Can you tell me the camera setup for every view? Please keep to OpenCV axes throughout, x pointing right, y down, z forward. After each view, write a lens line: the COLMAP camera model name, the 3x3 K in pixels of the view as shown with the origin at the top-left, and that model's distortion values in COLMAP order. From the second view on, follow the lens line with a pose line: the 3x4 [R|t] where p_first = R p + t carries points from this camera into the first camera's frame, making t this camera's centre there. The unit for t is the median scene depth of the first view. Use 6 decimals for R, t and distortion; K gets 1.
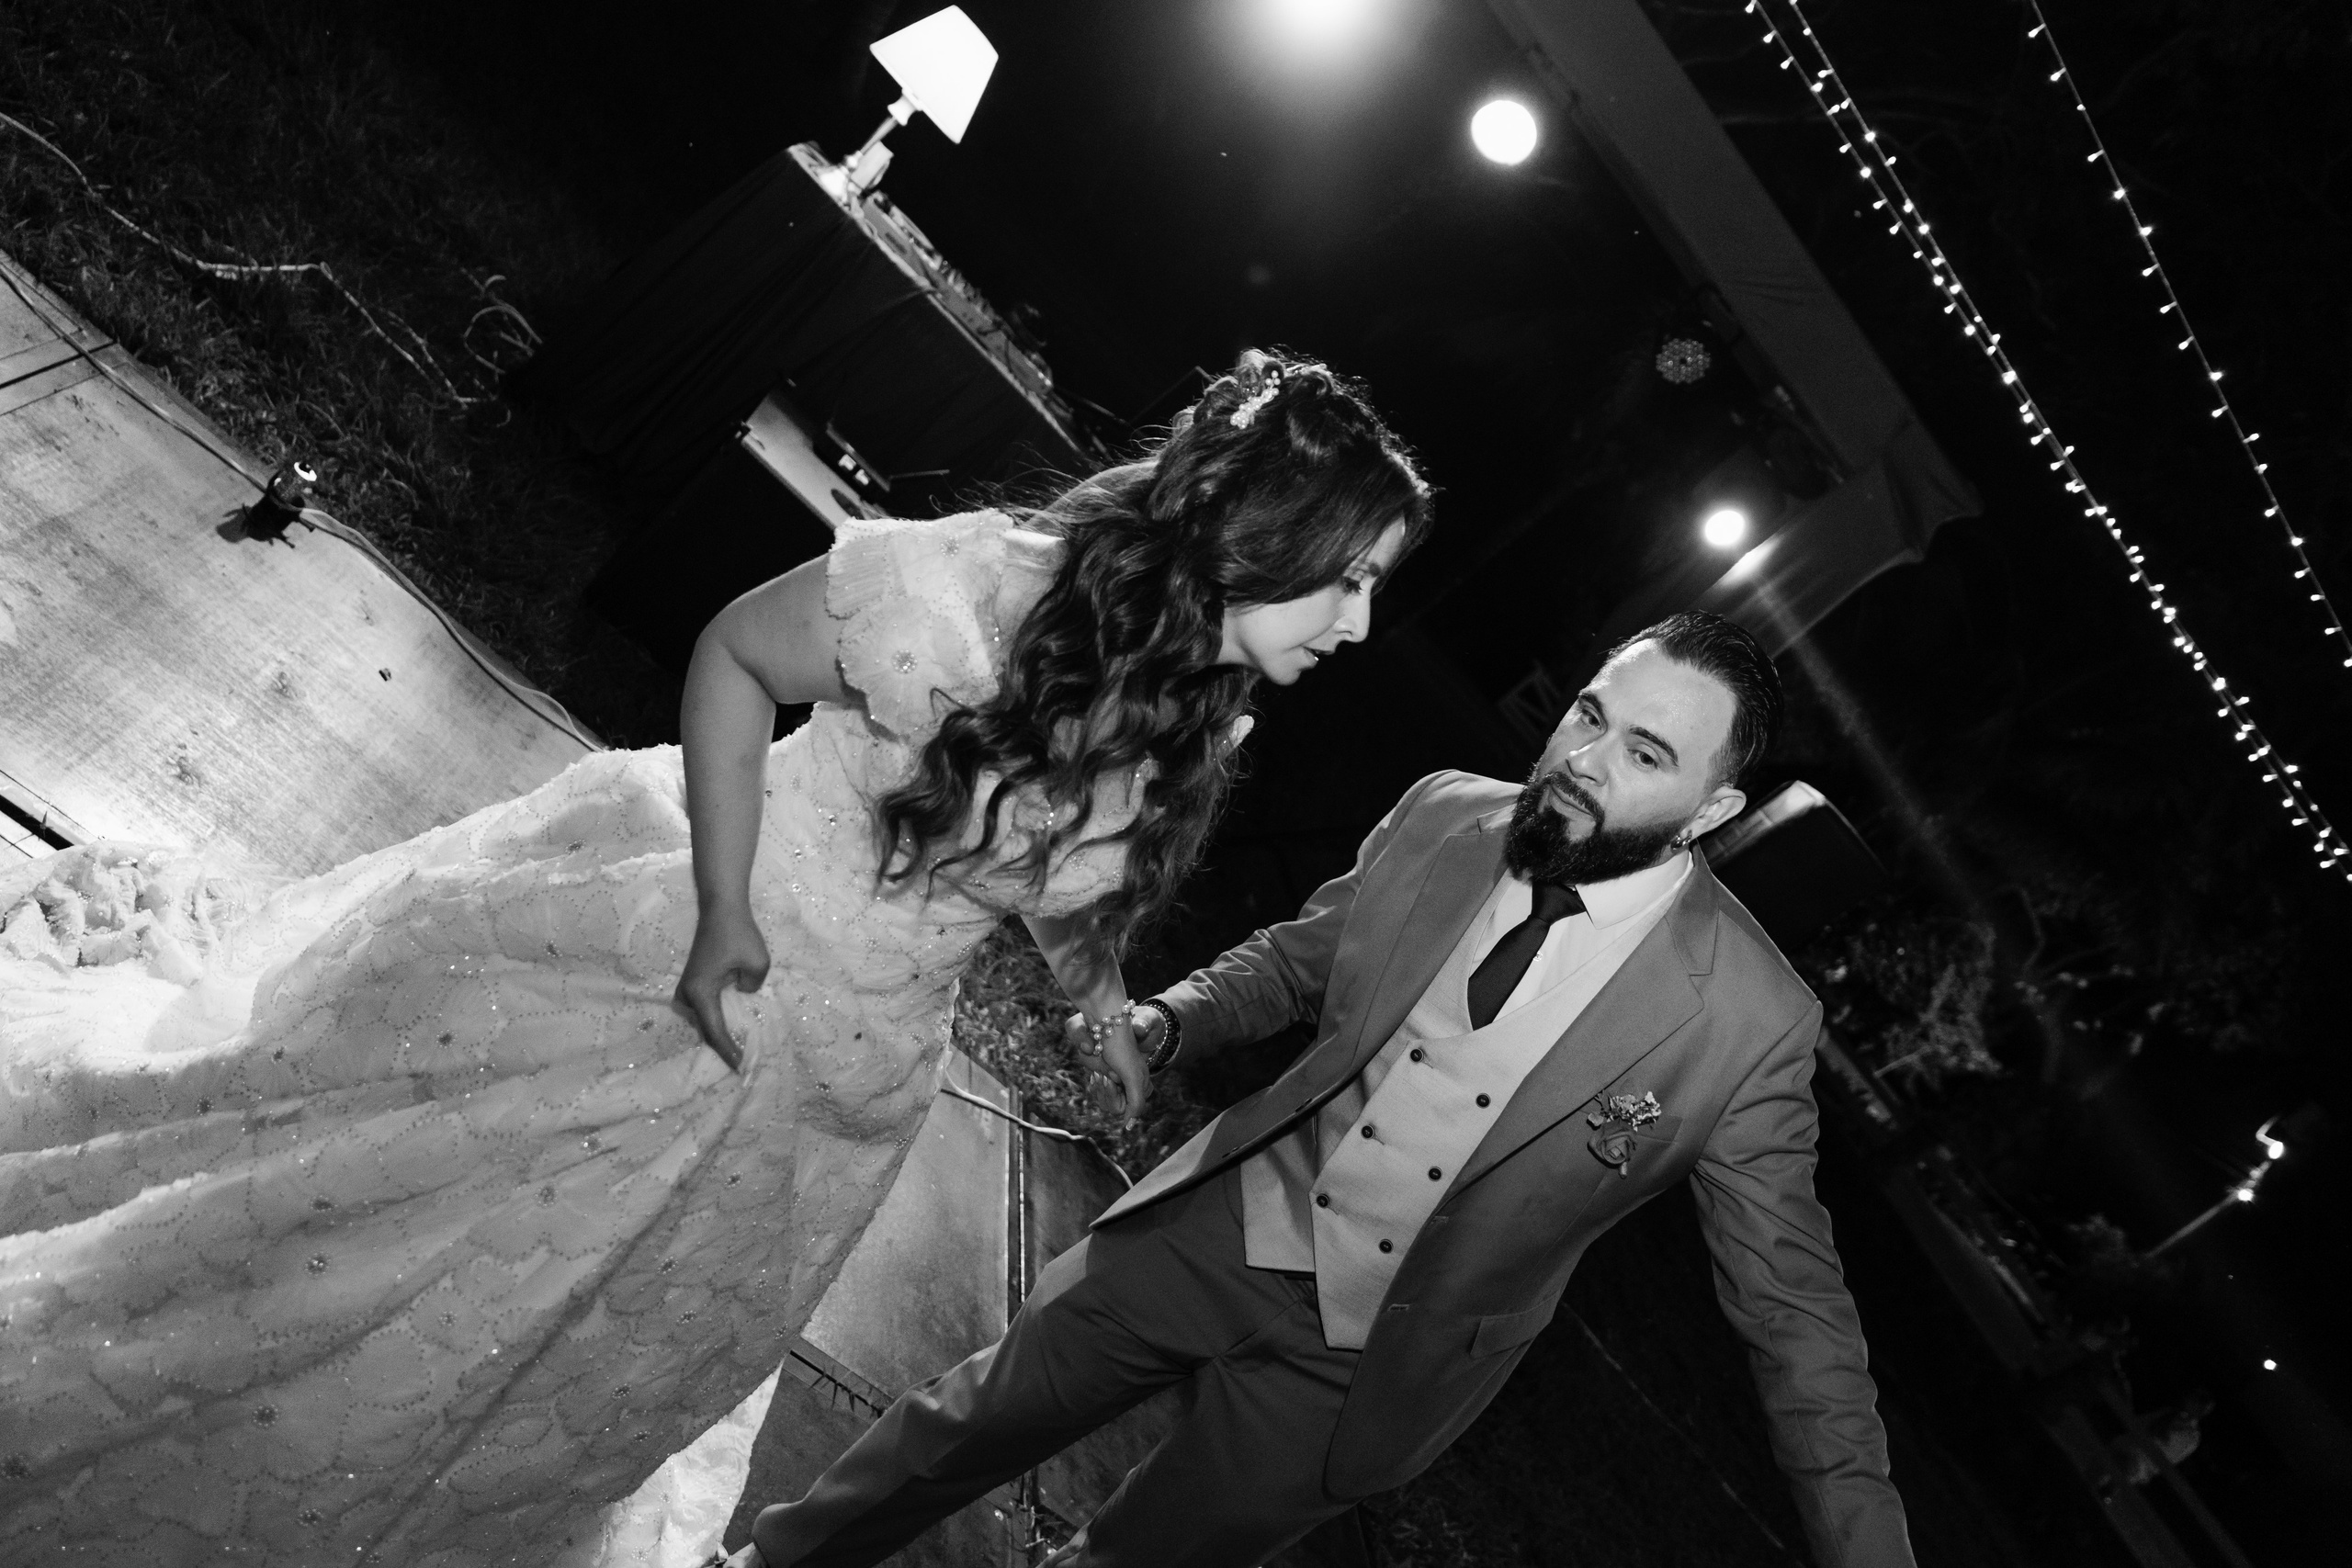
lens RADIAL K [[1582.2, 0, 1188.6], [0, 1582.2, 786.4], [0, 0, 1]] dist [-0.002280, 0.002501]
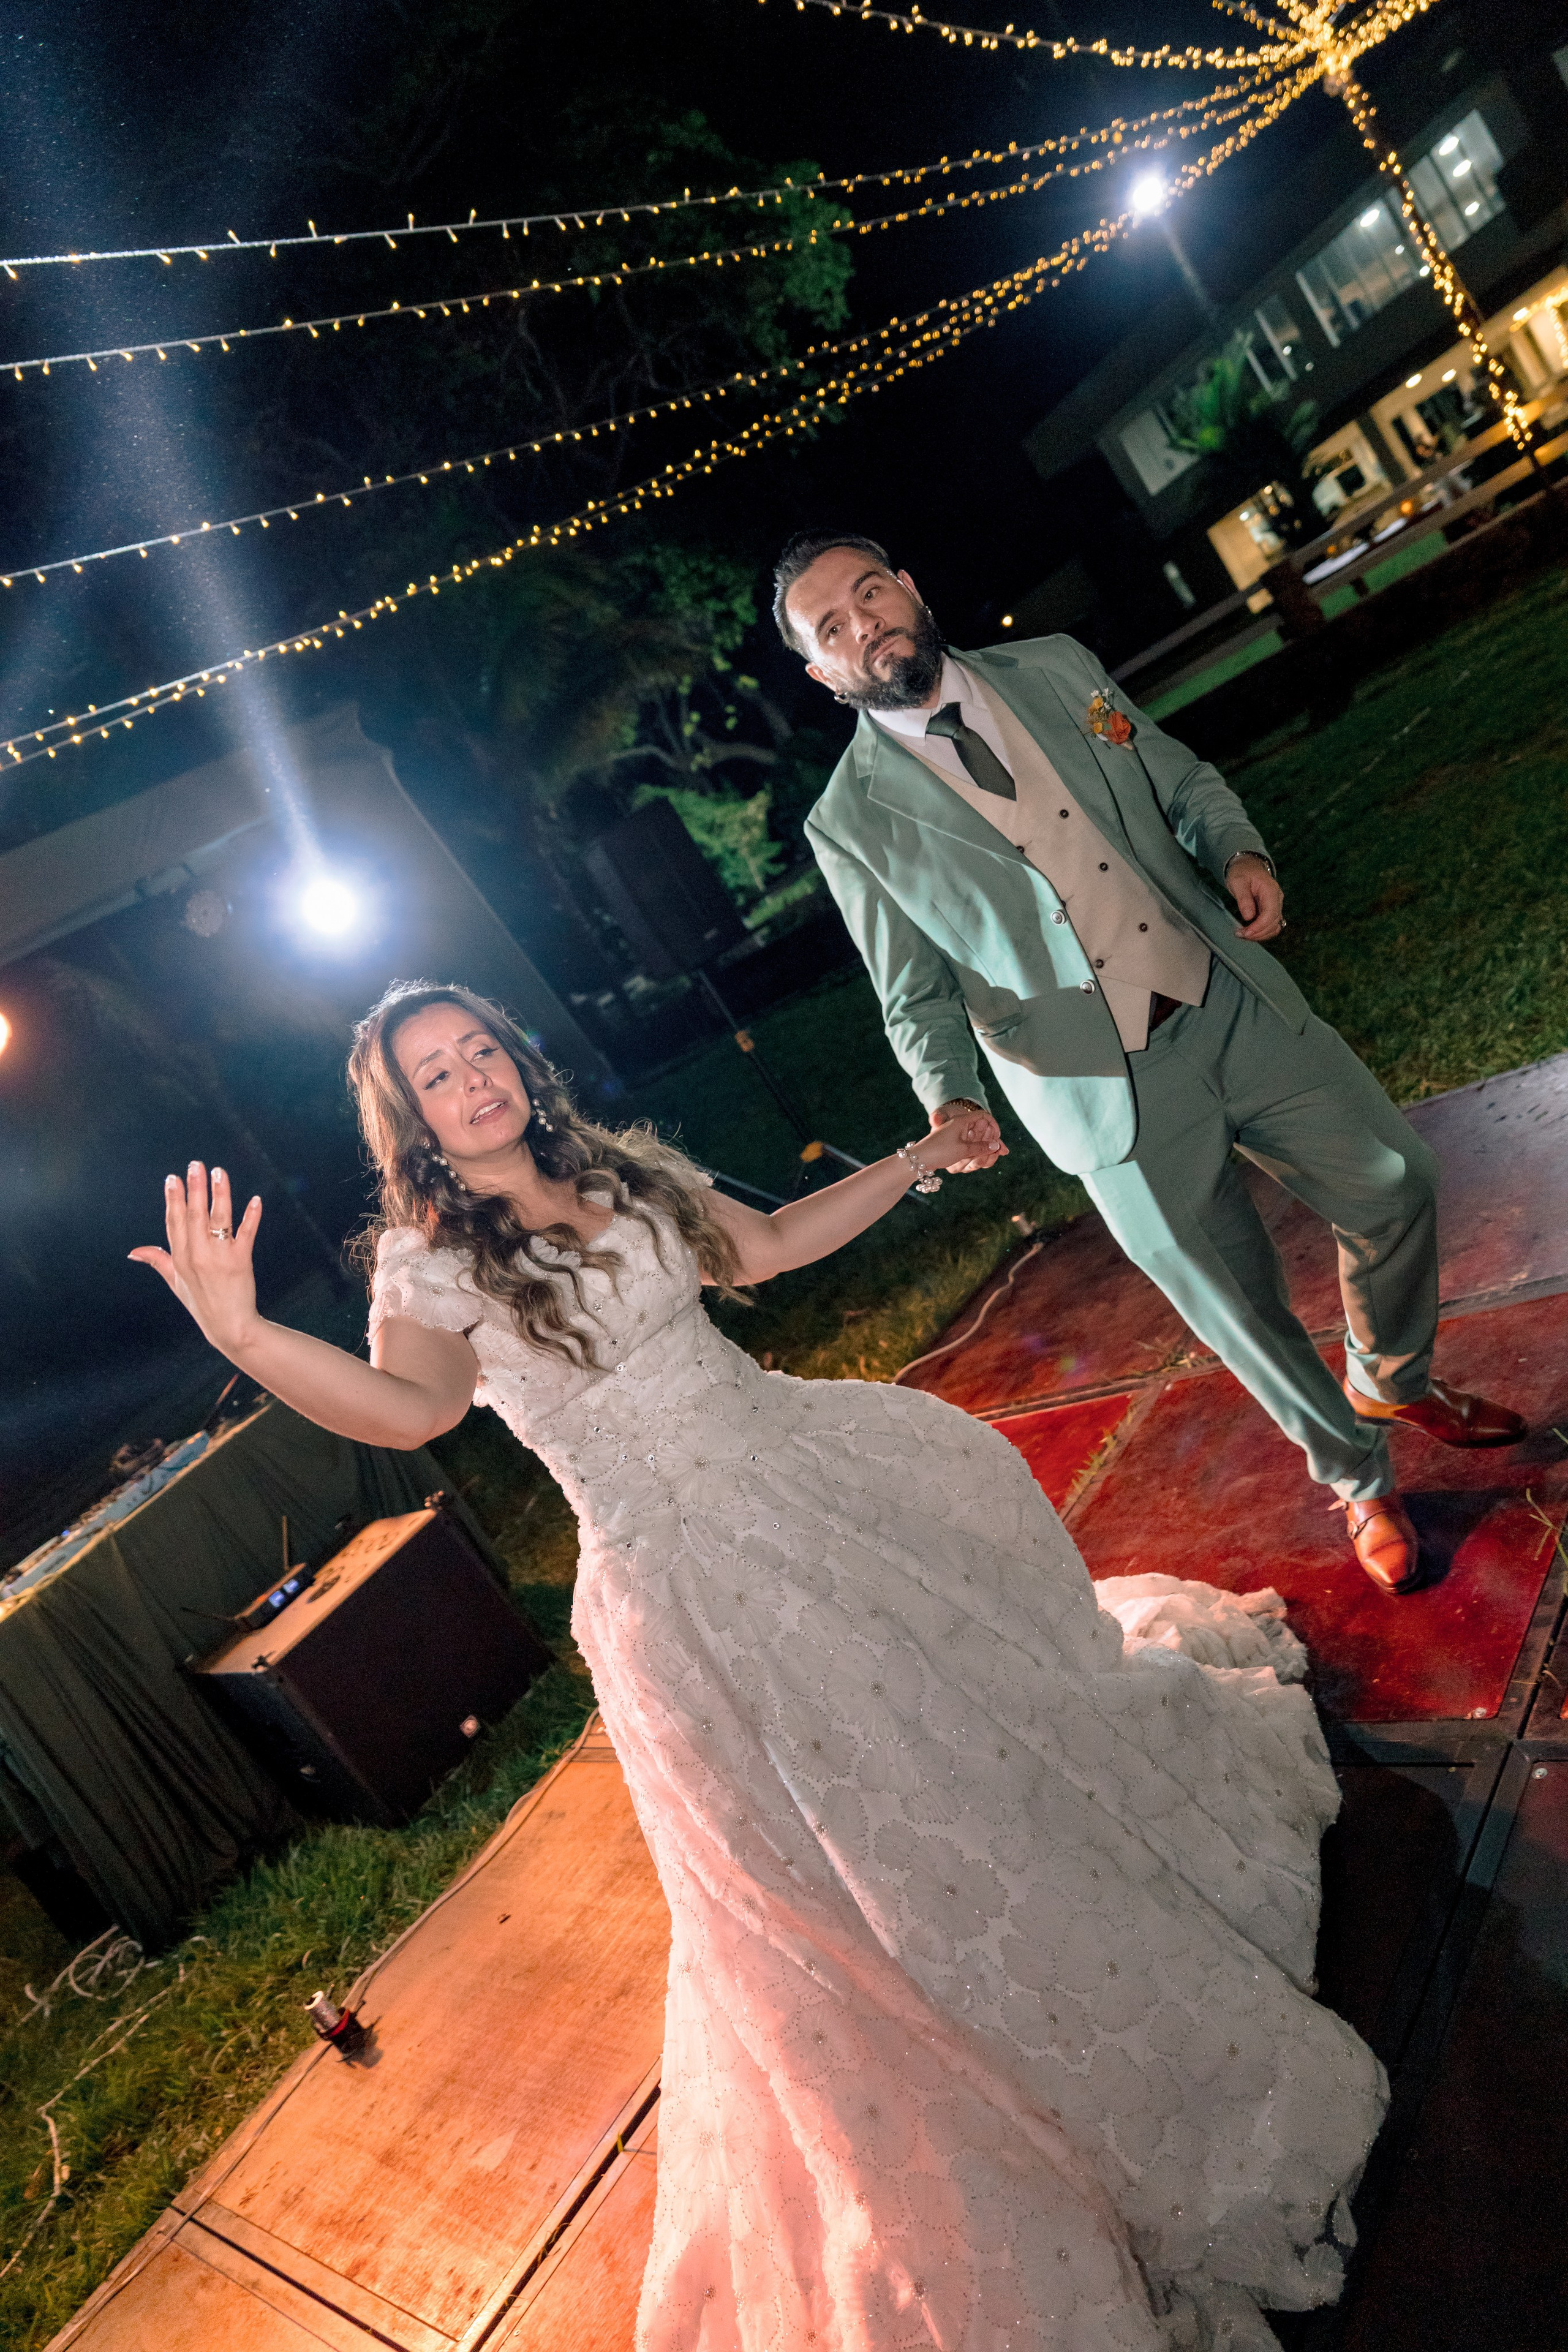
lens RADIAL K [[1588.1, 0, 784.0], [0, 1588.1, 1176.0], [0, 0, 1]] dist [-0.014936, -0.001565]
pose [[0.017742, -0.970087, 0.242109, -0.180318], [0.977410, 0.067833, 0.200172, -0.095114], [-0.210607, 0.233088, 0.949376, -0.169654]]
